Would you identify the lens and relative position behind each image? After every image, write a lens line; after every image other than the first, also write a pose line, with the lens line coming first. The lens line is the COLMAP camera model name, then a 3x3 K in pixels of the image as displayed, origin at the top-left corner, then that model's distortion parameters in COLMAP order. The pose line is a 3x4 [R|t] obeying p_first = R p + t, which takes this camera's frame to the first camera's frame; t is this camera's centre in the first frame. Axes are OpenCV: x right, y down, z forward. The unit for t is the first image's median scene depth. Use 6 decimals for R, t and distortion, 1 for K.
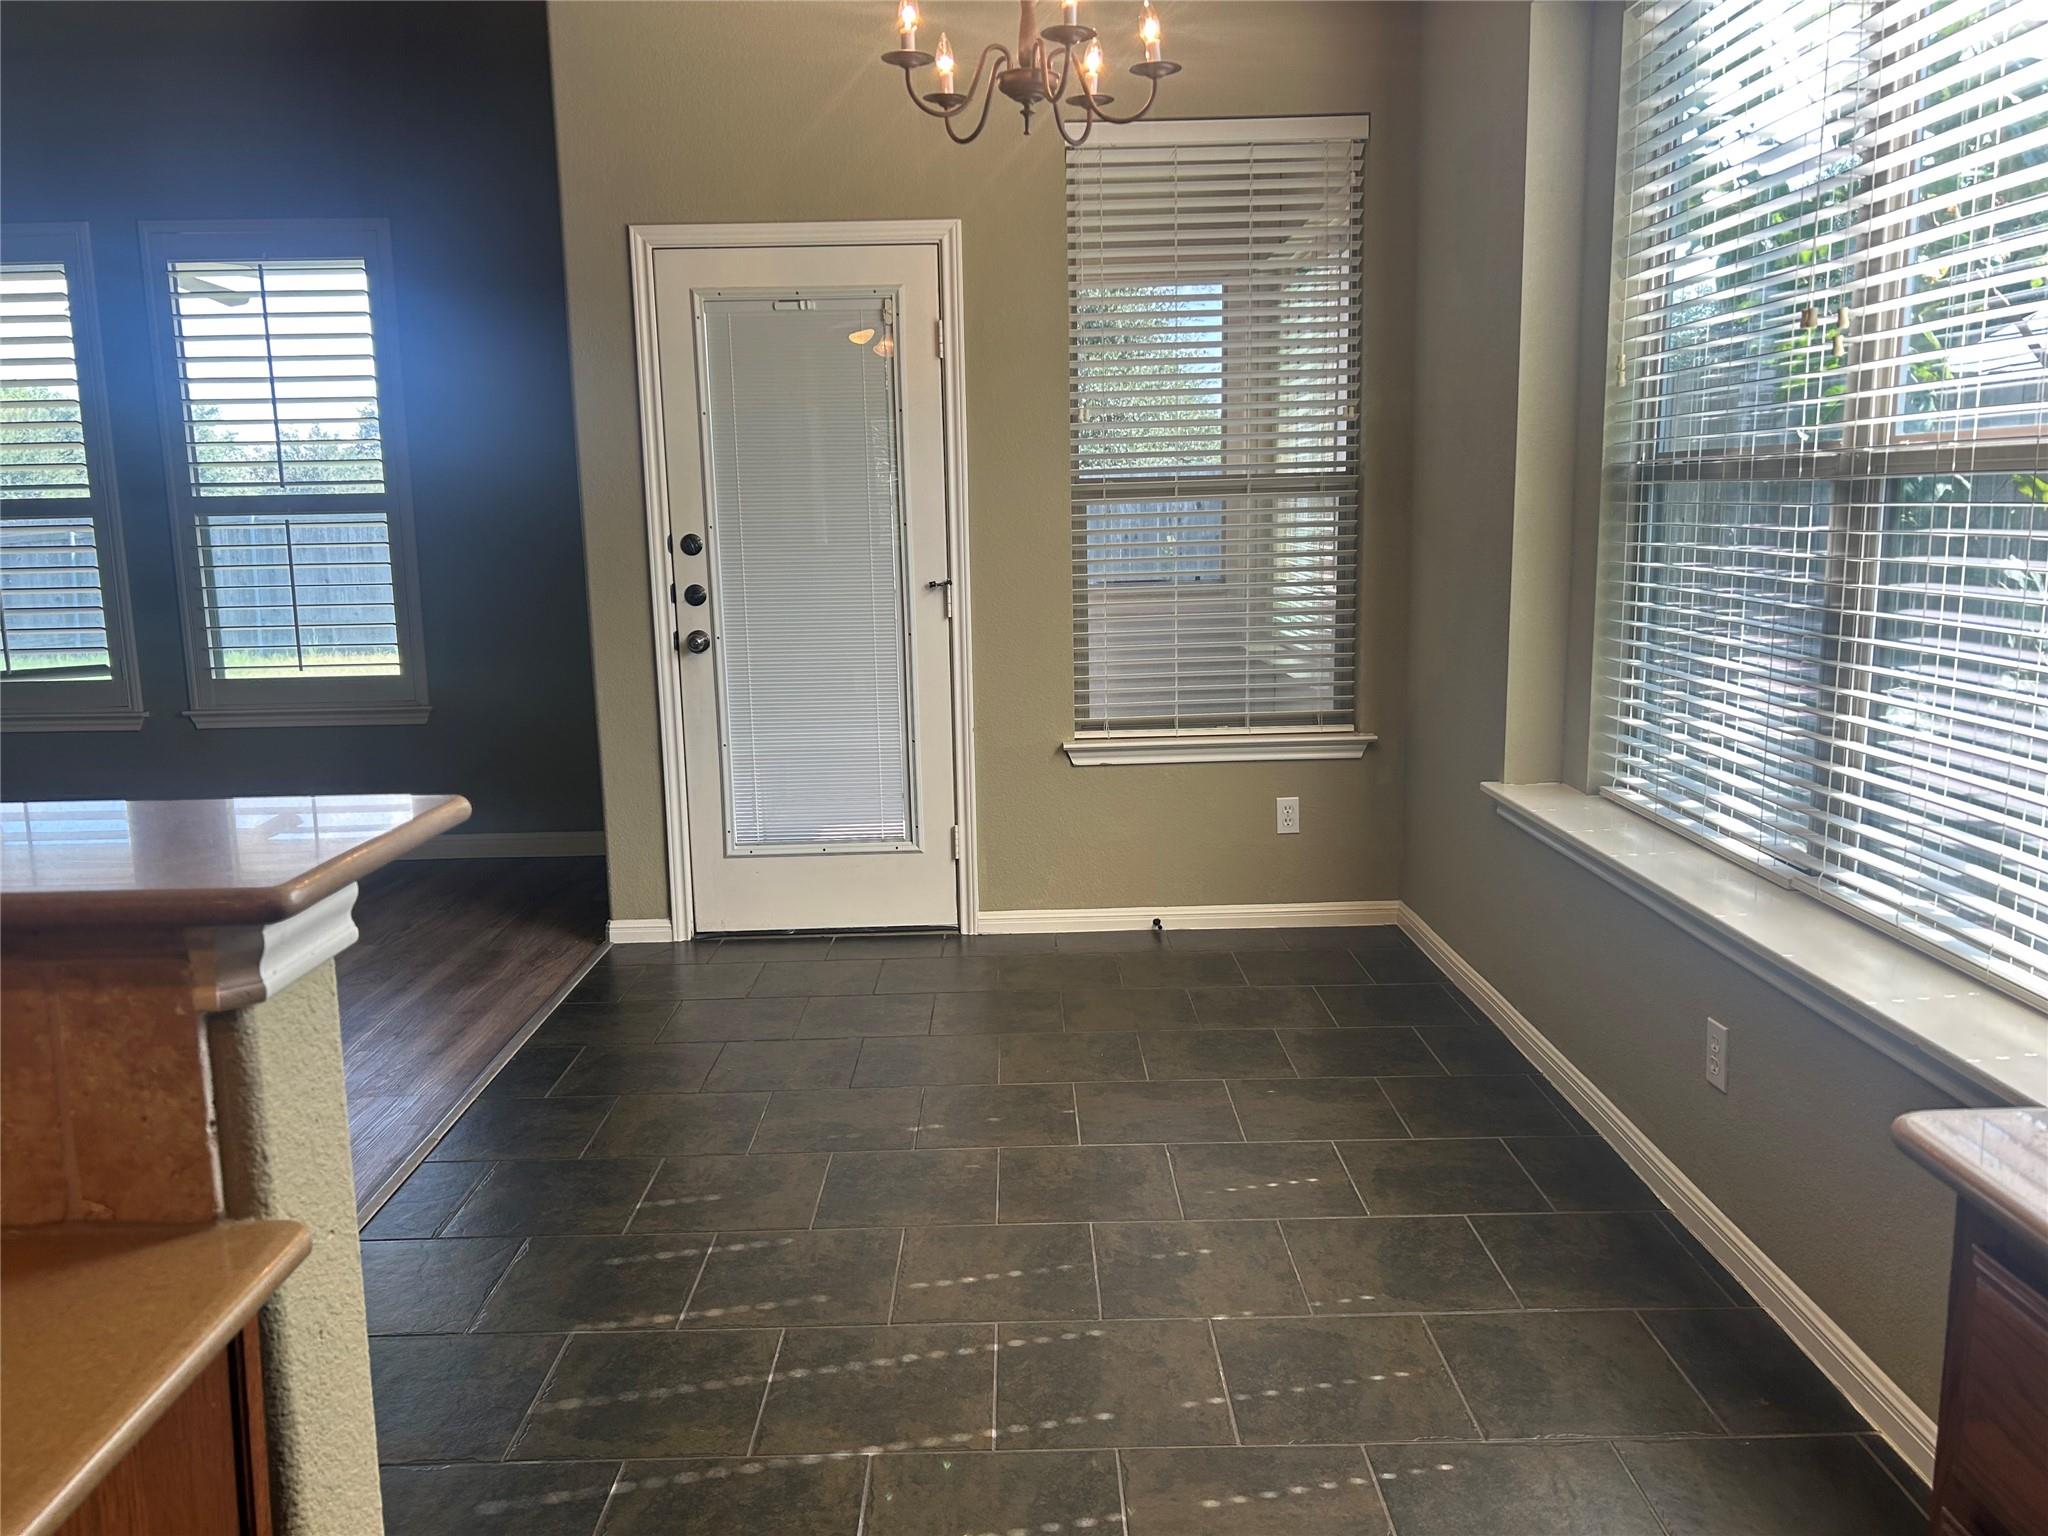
lens RADIAL K [[1550.3, 0, 1024.0], [0, 1550.3, 768.0], [0, 0, 1]] dist [0.029825, -0.012363]
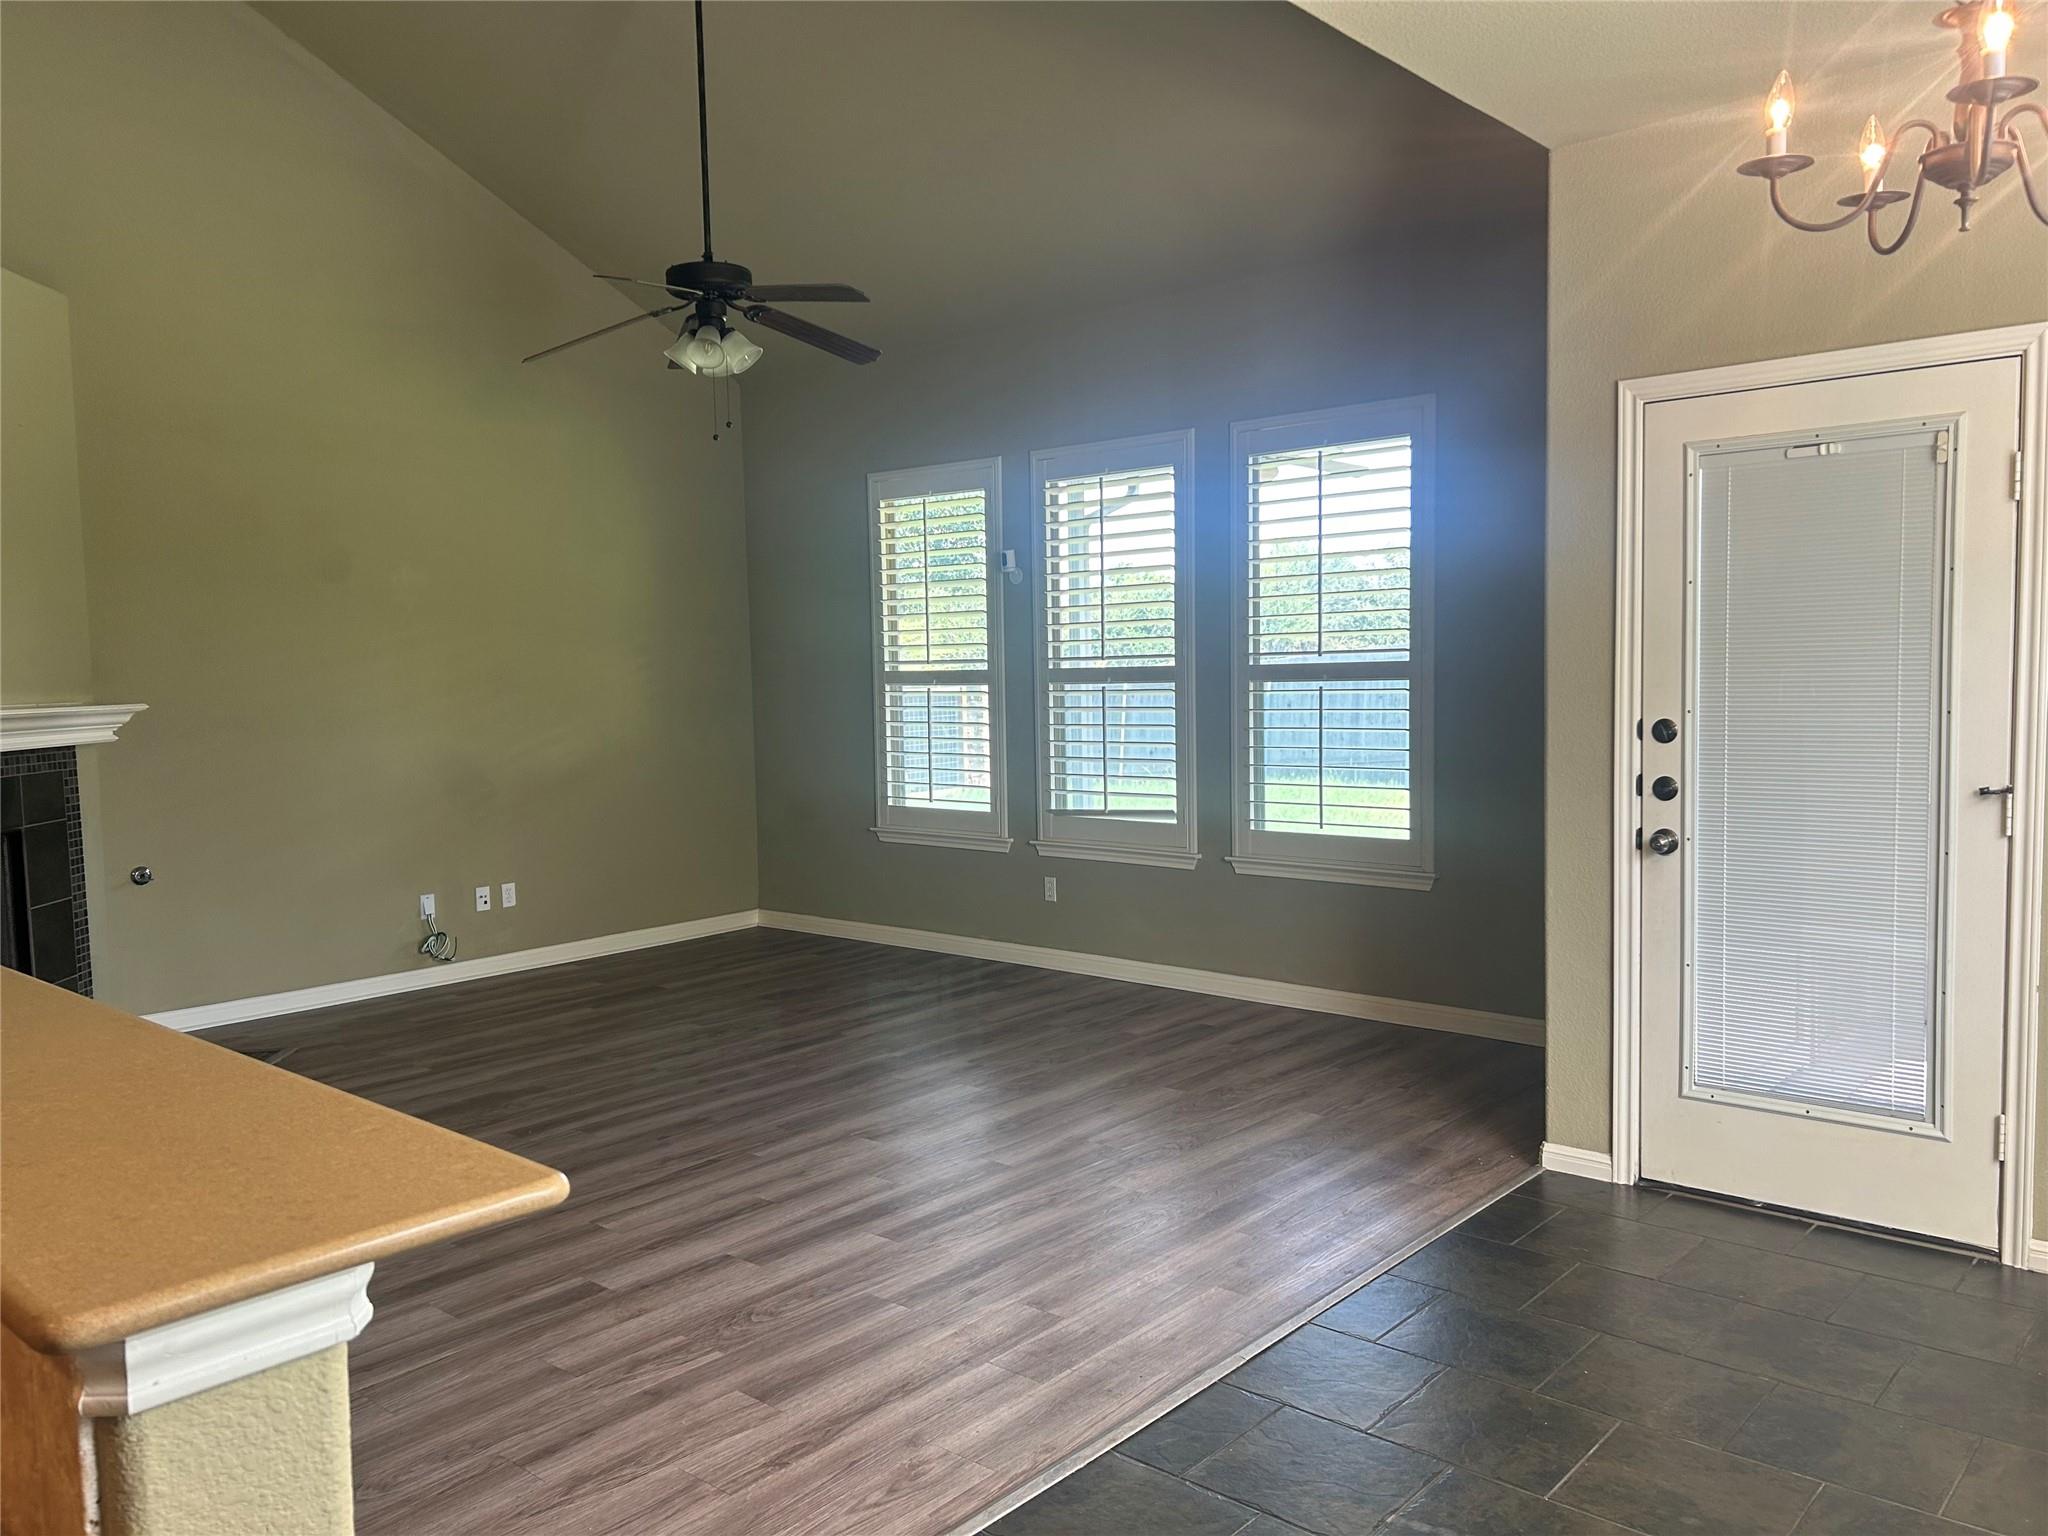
lens RADIAL K [[1550.3, 0, 1024.0], [0, 1550.3, 768.0], [0, 0, 1]] dist [0.029825, -0.012363]
pose [[0.744487, 0.049742, -0.665781, 0.098096], [-0.104371, 0.993631, -0.042473, -0.047047], [0.659428, 0.101109, 0.744937, 0.111316]]
